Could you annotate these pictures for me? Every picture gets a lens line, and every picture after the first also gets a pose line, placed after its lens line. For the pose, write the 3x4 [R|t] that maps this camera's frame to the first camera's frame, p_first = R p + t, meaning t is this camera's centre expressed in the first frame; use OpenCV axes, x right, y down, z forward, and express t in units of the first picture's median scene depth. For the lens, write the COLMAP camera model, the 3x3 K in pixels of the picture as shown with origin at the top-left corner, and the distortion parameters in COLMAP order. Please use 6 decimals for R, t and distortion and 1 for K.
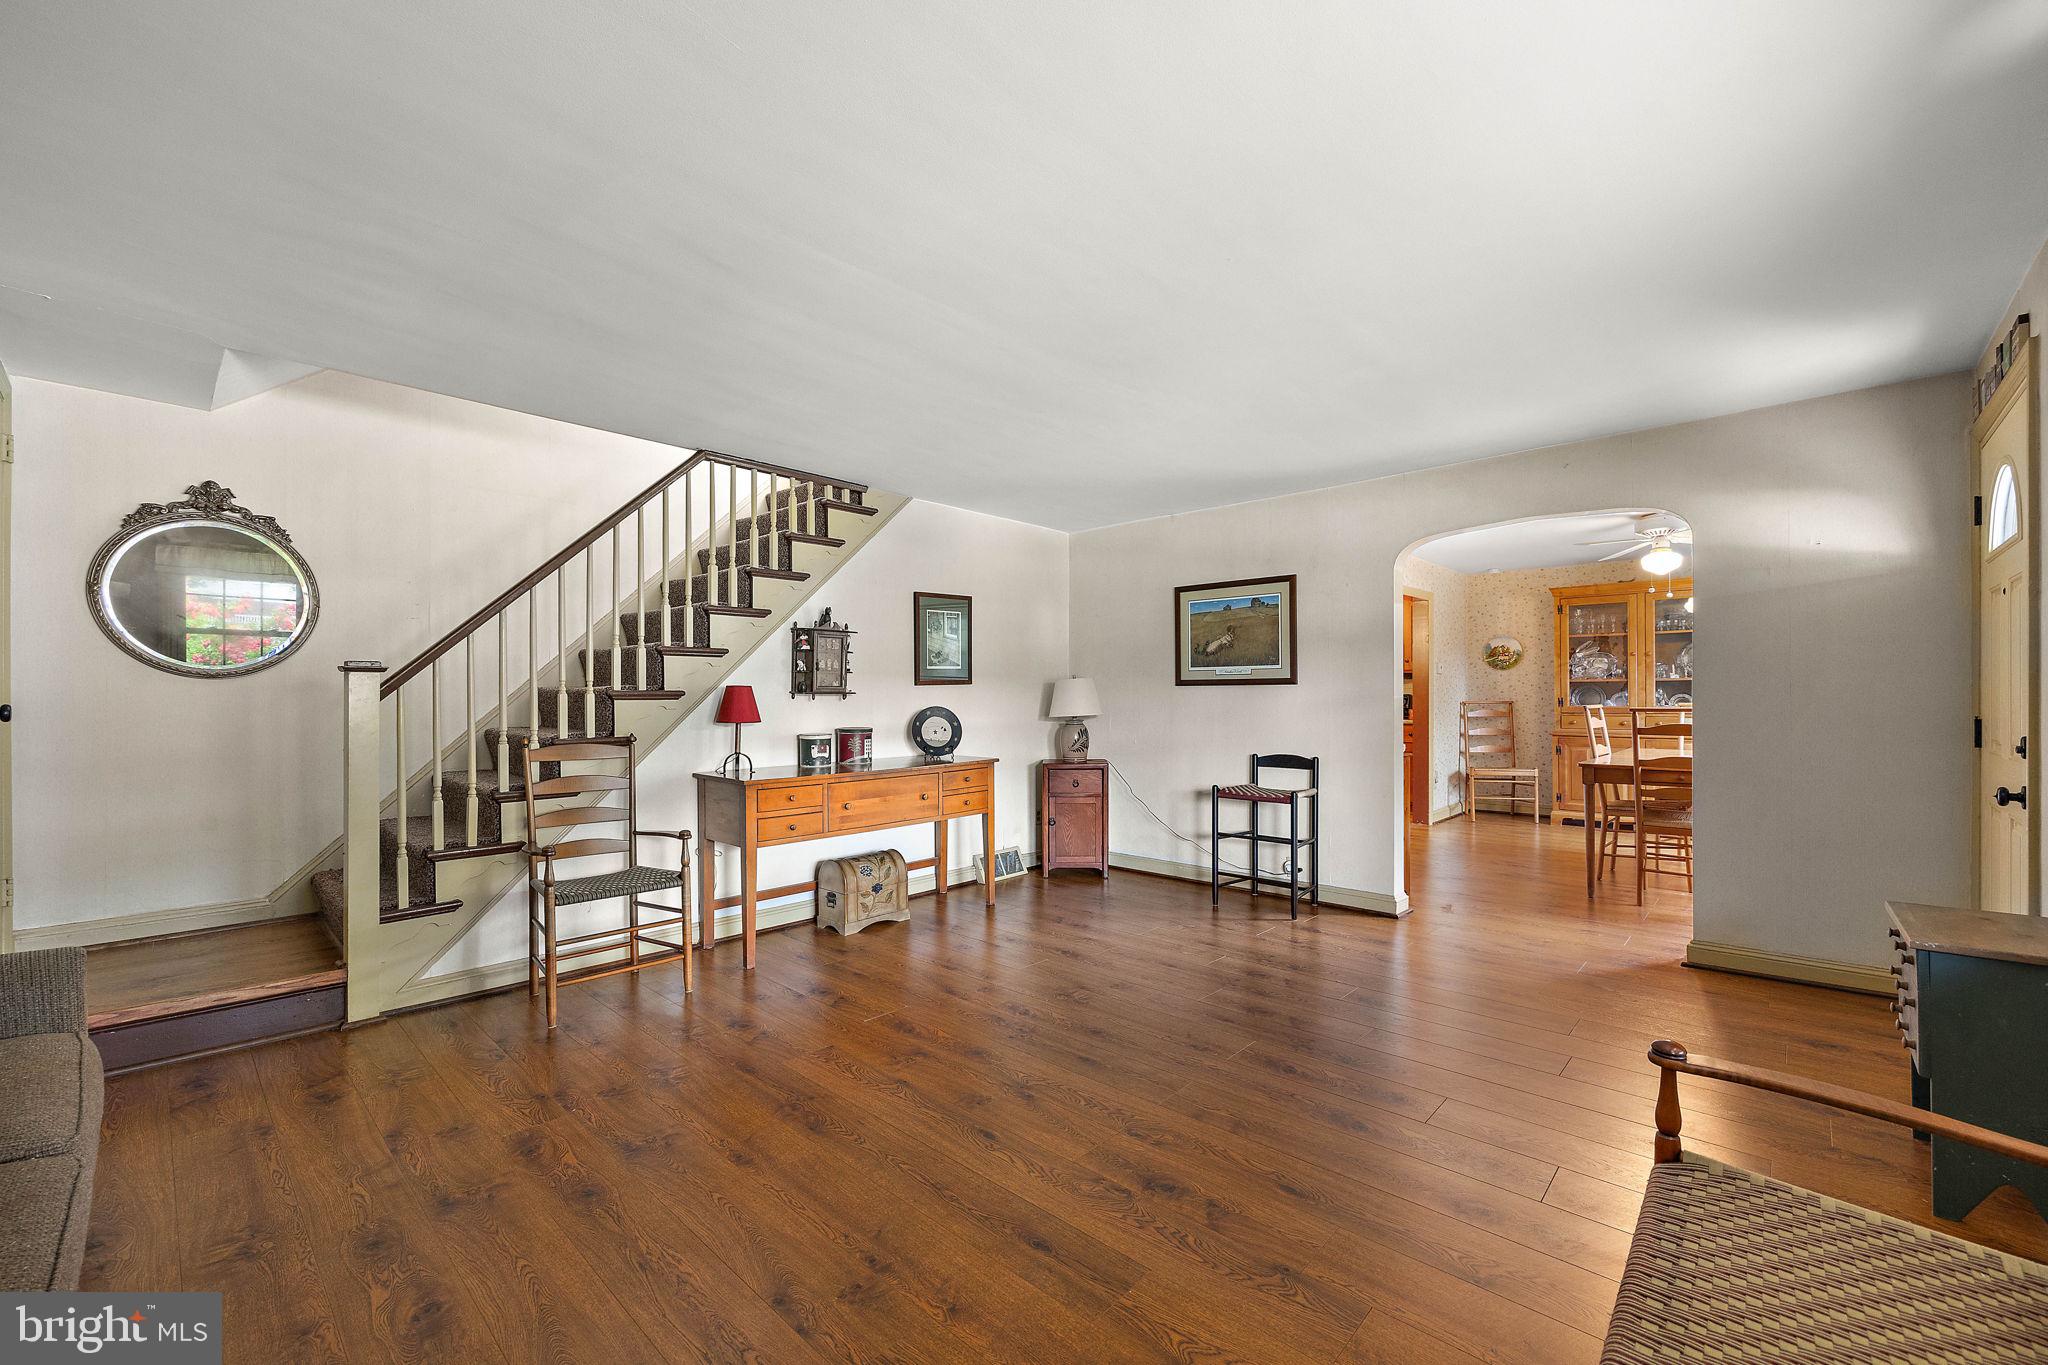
lens RADIAL K [[827.1, 0, 1037.0], [0, 827.1, 693.6], [0, 0, 1]] dist [-0.002351, 0.000331]
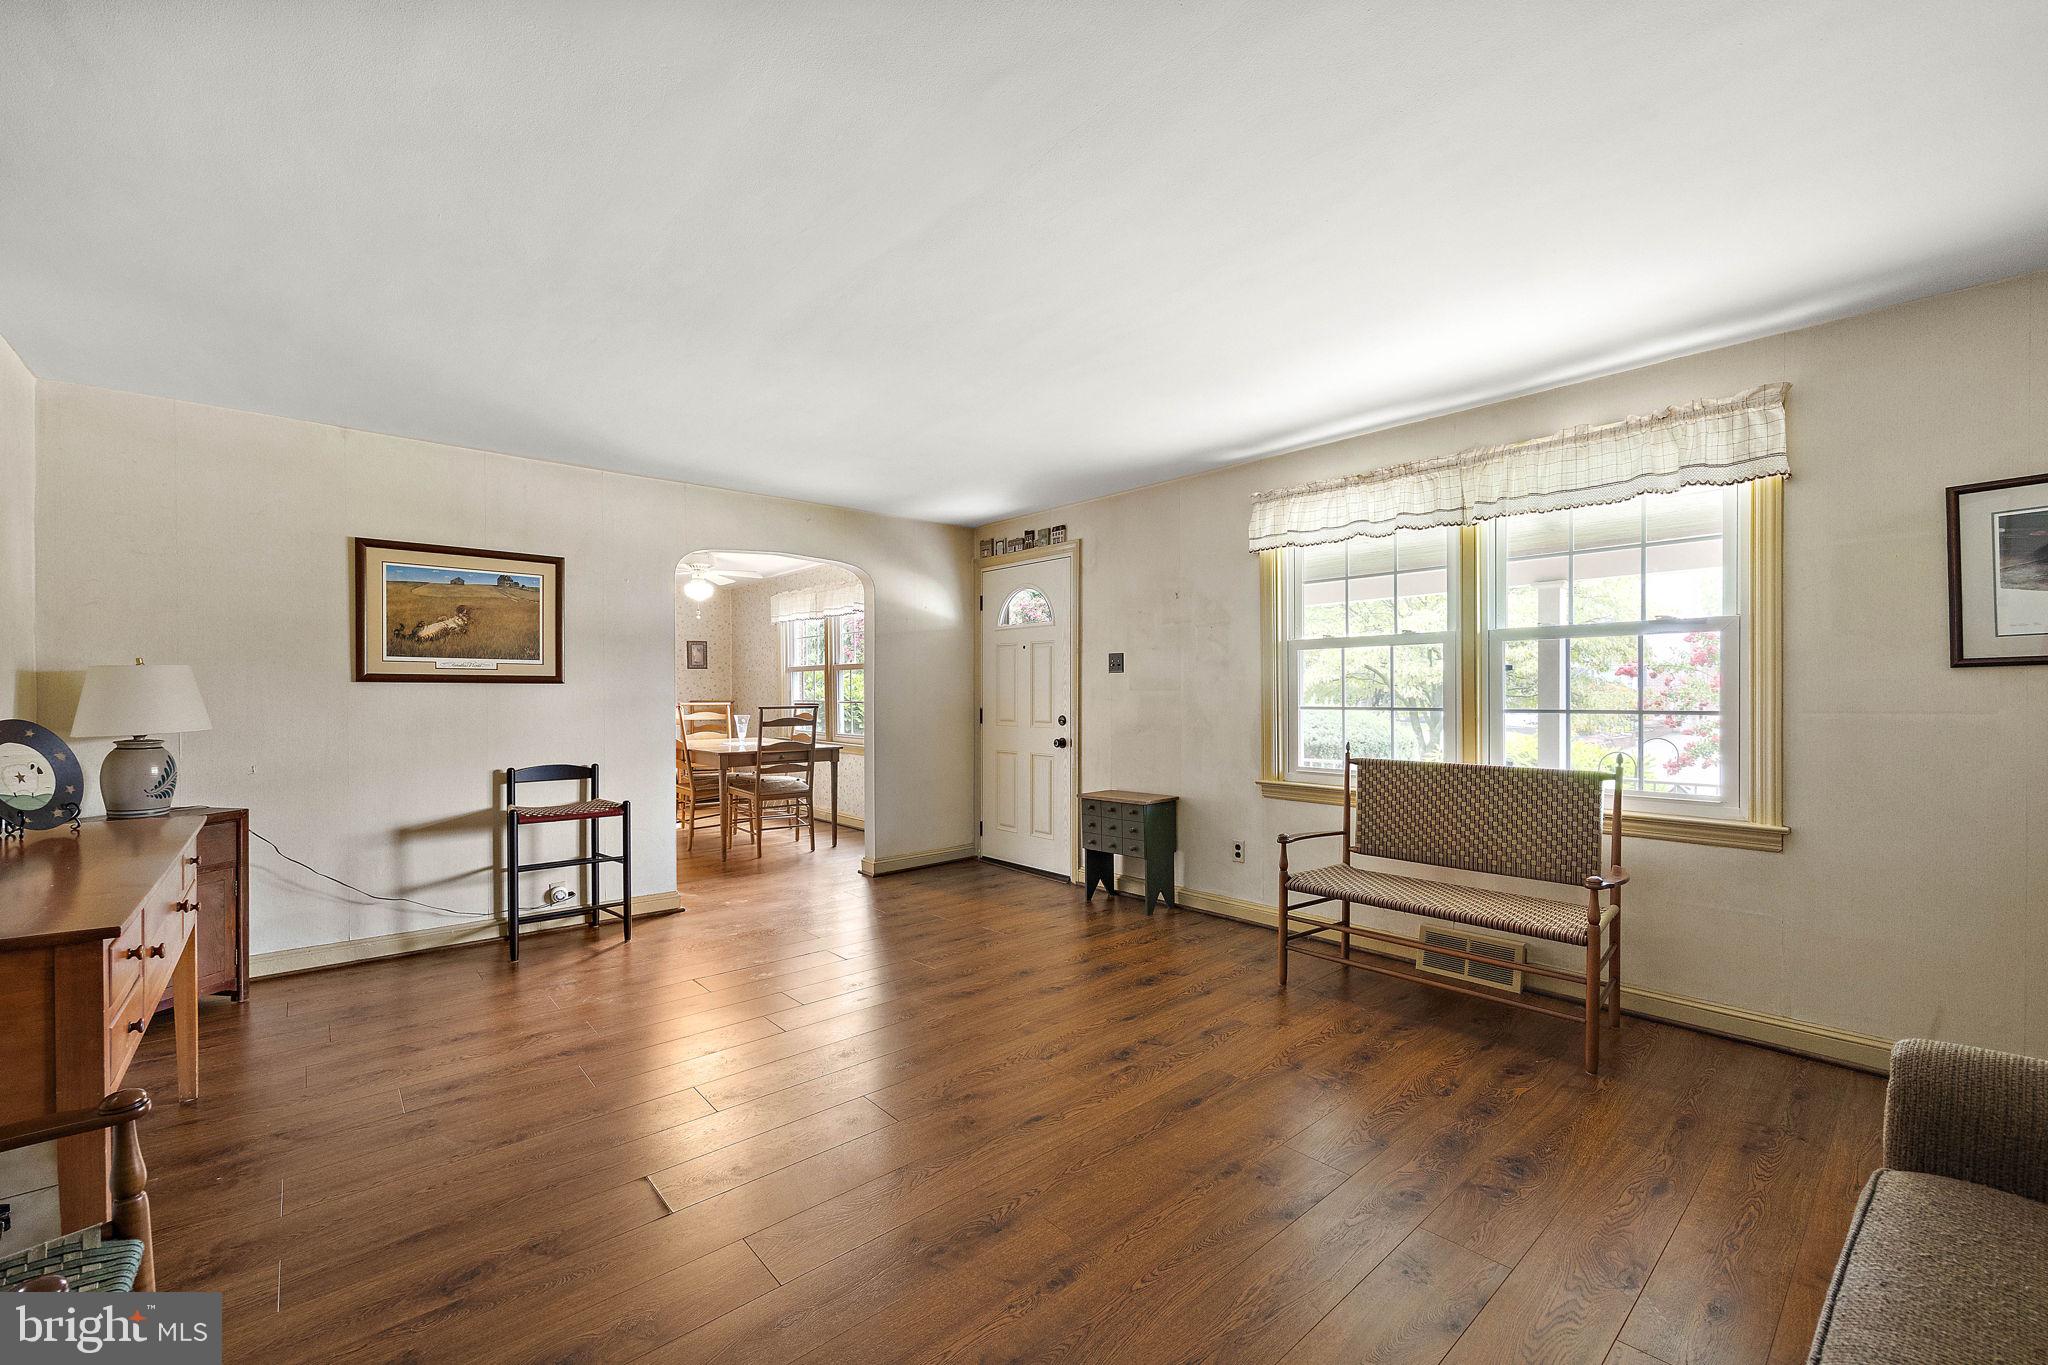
lens RADIAL K [[827.1, 0, 1037.7], [0, 827.1, 694.4], [0, 0, 1]] dist [-0.002351, 0.000331]
pose [[0.103713, 0.003808, 0.994600, -0.509245], [-0.002805, 0.999990, -0.003536, 0.001970], [-0.994603, -0.002424, 0.103723, 0.414833]]
